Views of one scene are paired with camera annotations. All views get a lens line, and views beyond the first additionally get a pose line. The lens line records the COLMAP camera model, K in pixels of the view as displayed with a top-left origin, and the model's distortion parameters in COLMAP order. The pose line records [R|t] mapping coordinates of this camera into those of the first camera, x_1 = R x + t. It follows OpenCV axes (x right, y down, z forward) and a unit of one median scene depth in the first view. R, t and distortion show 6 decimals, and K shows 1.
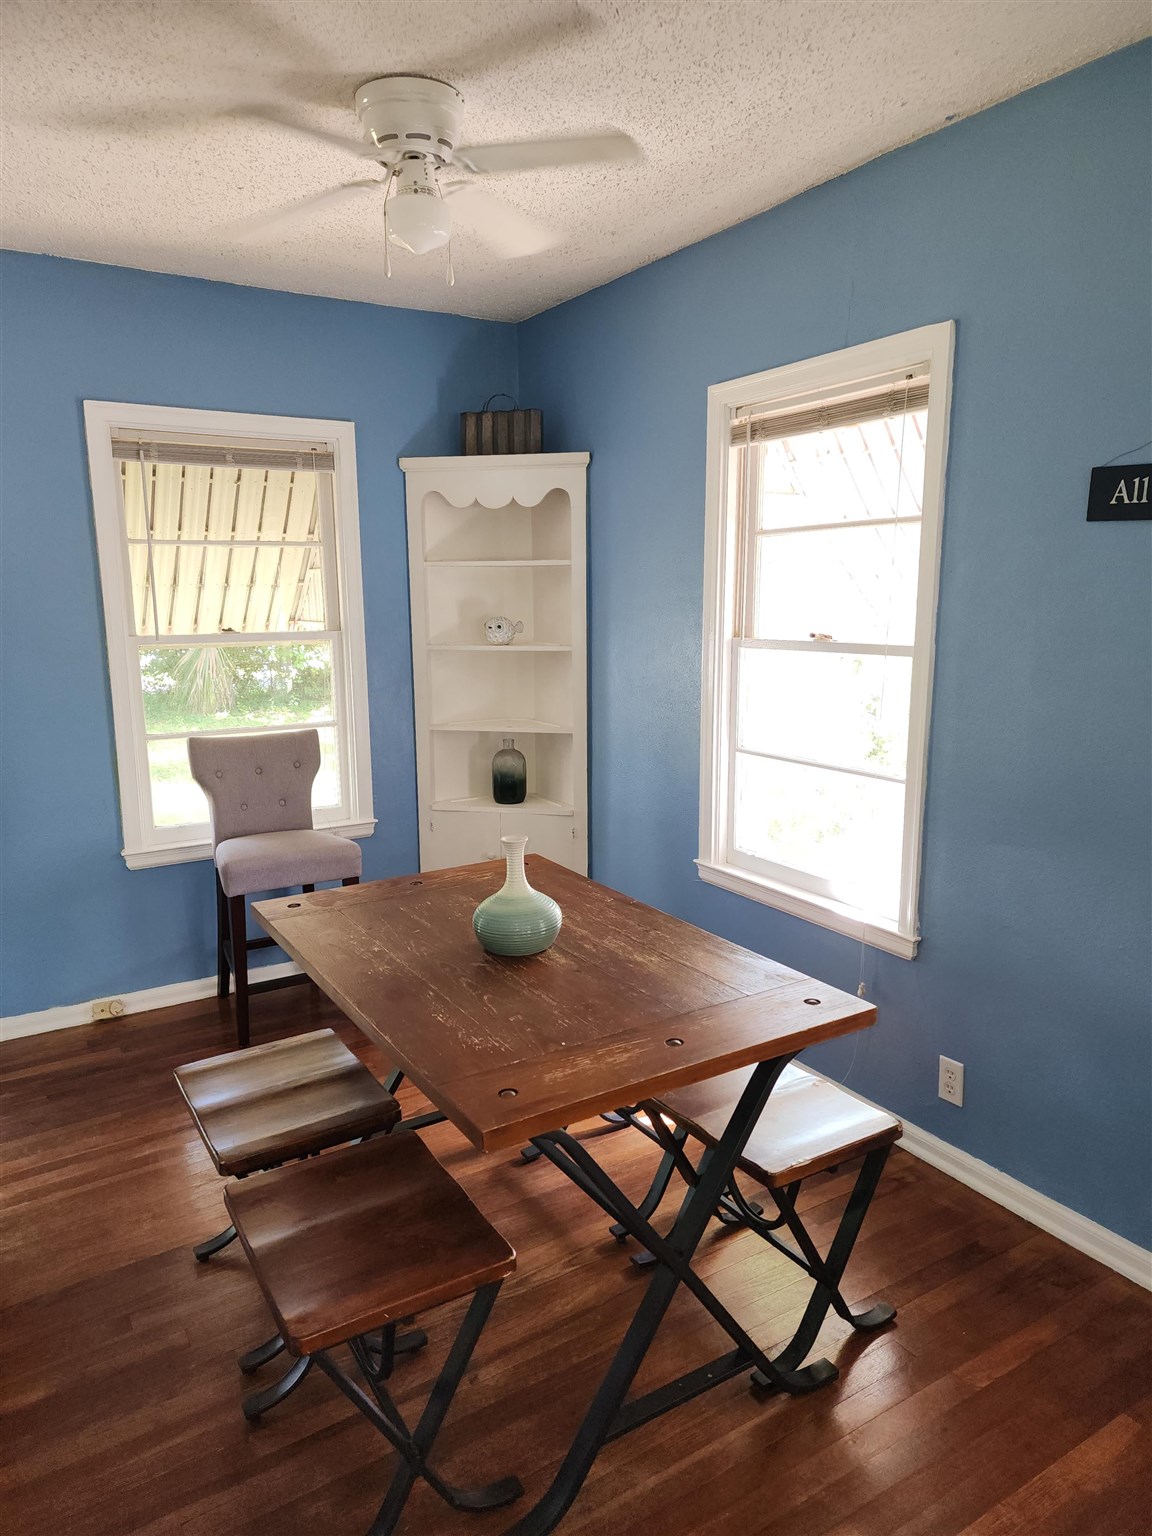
lens RADIAL K [[1016.7, 0, 576.0], [0, 1016.7, 768.0], [0, 0, 1]] dist [0.050763, -0.005203]
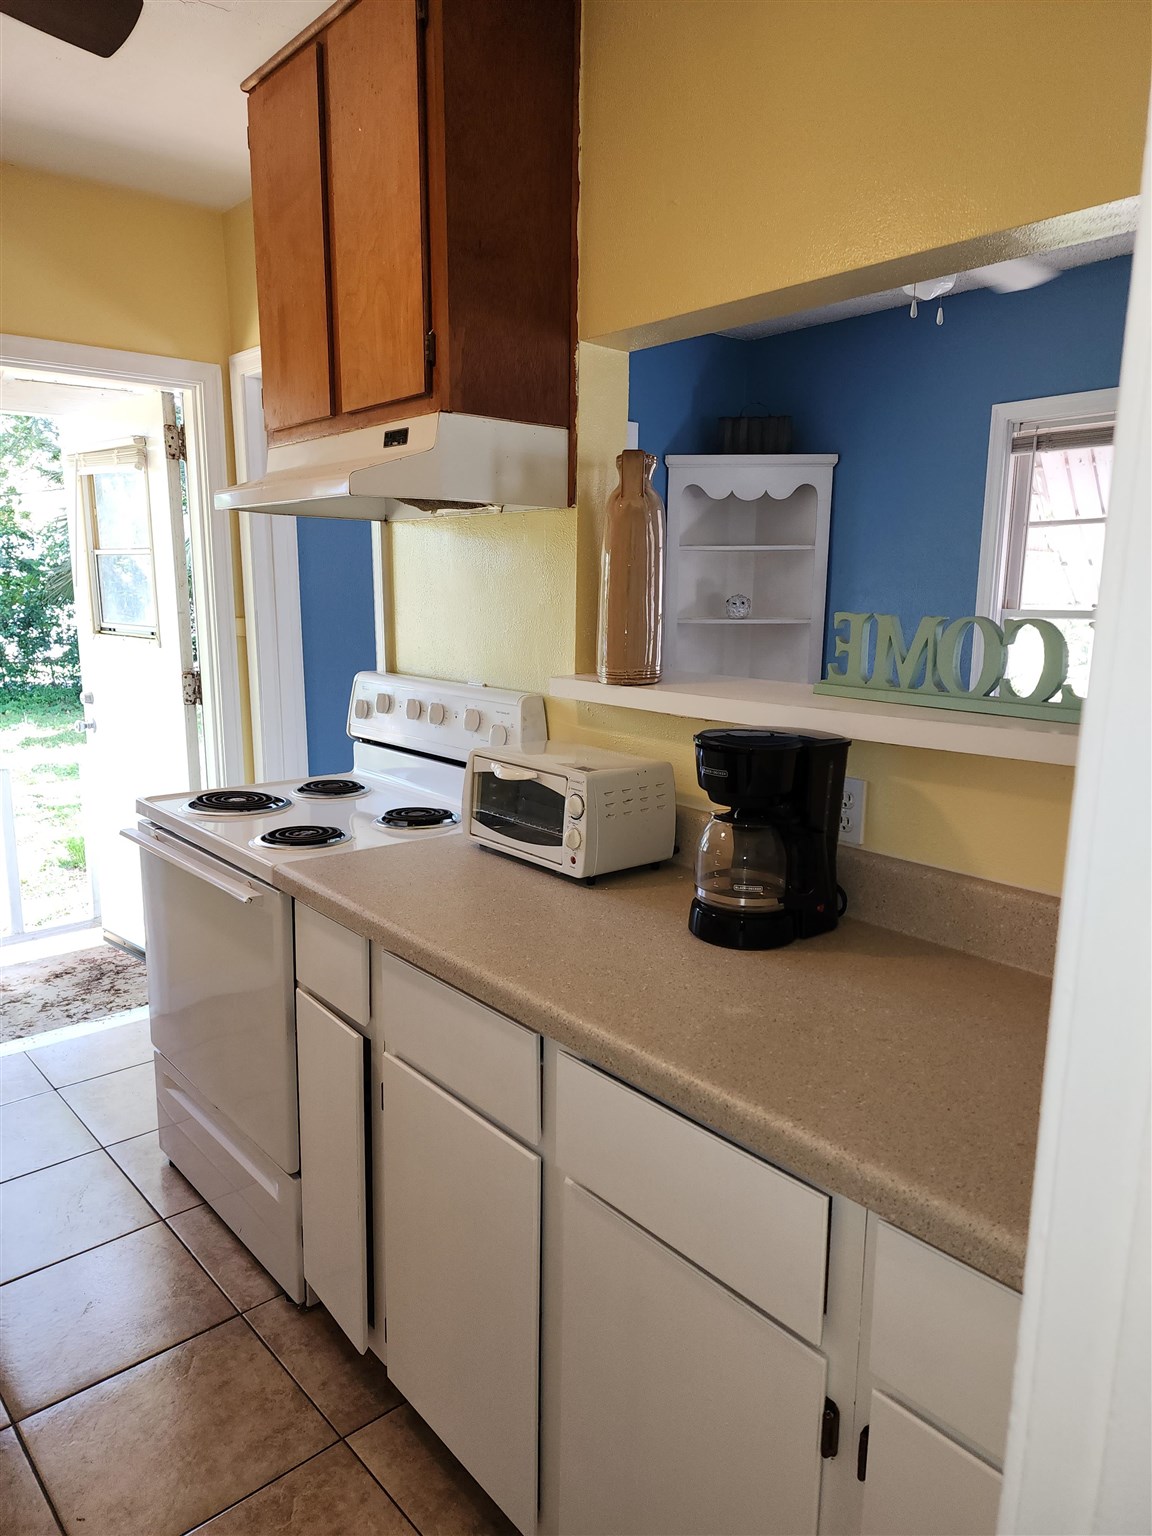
lens RADIAL K [[1016.7, 0, 576.0], [0, 1016.7, 768.0], [0, 0, 1]] dist [0.050763, -0.005203]
pose [[0.985474, -0.013907, 0.169254, -0.480192], [0.013752, 0.999903, 0.002089, 0.046093], [-0.169267, 0.000268, 0.985570, -0.115645]]
